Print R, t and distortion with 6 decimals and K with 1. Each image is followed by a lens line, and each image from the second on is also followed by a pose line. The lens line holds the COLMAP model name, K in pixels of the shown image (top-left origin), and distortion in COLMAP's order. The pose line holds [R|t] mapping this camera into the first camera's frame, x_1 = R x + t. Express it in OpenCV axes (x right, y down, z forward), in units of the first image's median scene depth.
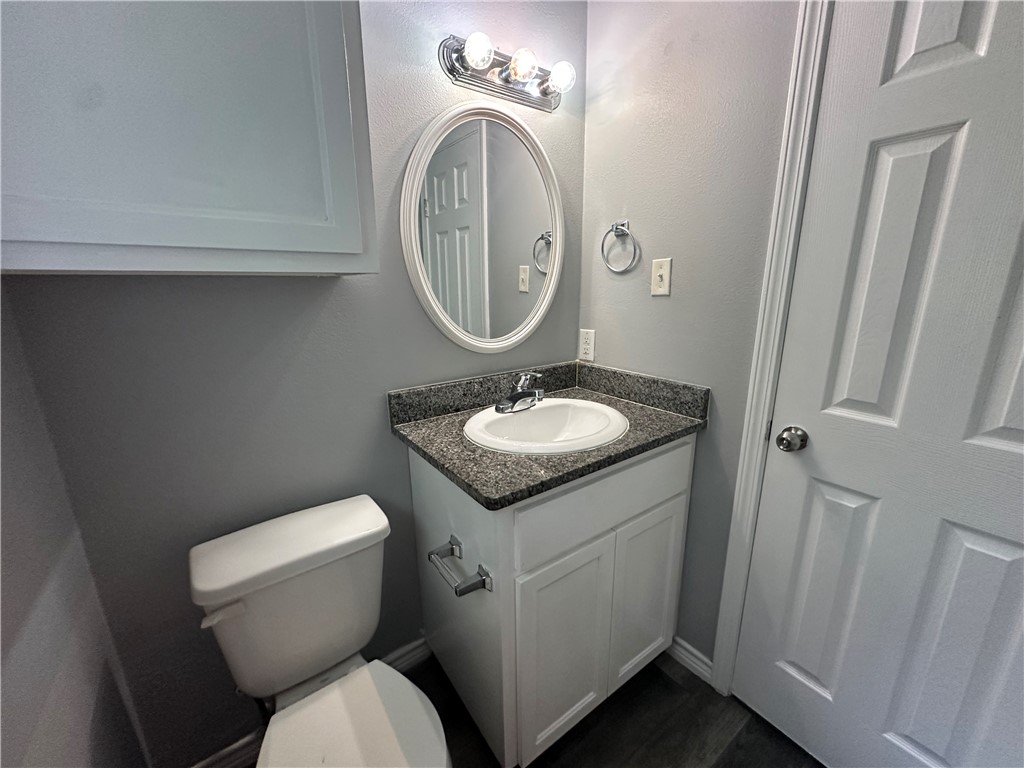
lens RADIAL K [[408.6, 0, 512.8], [0, 408.6, 384.9], [0, 0, 1]] dist [-0.001830, 0.000242]
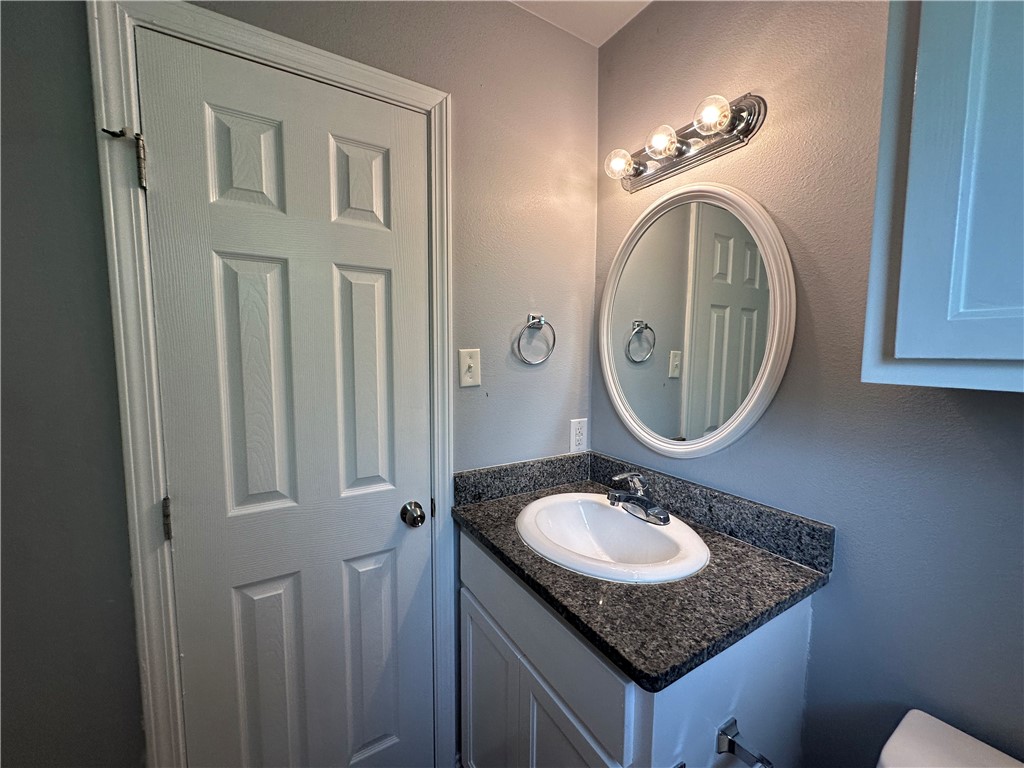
lens RADIAL K [[408.6, 0, 512.8], [0, 408.6, 384.9], [0, 0, 1]] dist [-0.001830, 0.000242]
pose [[0.089856, -0.065620, 0.993791, -0.886958], [0.243746, 0.968932, 0.041940, -0.331850], [-0.965668, 0.238464, 0.103059, 1.187854]]
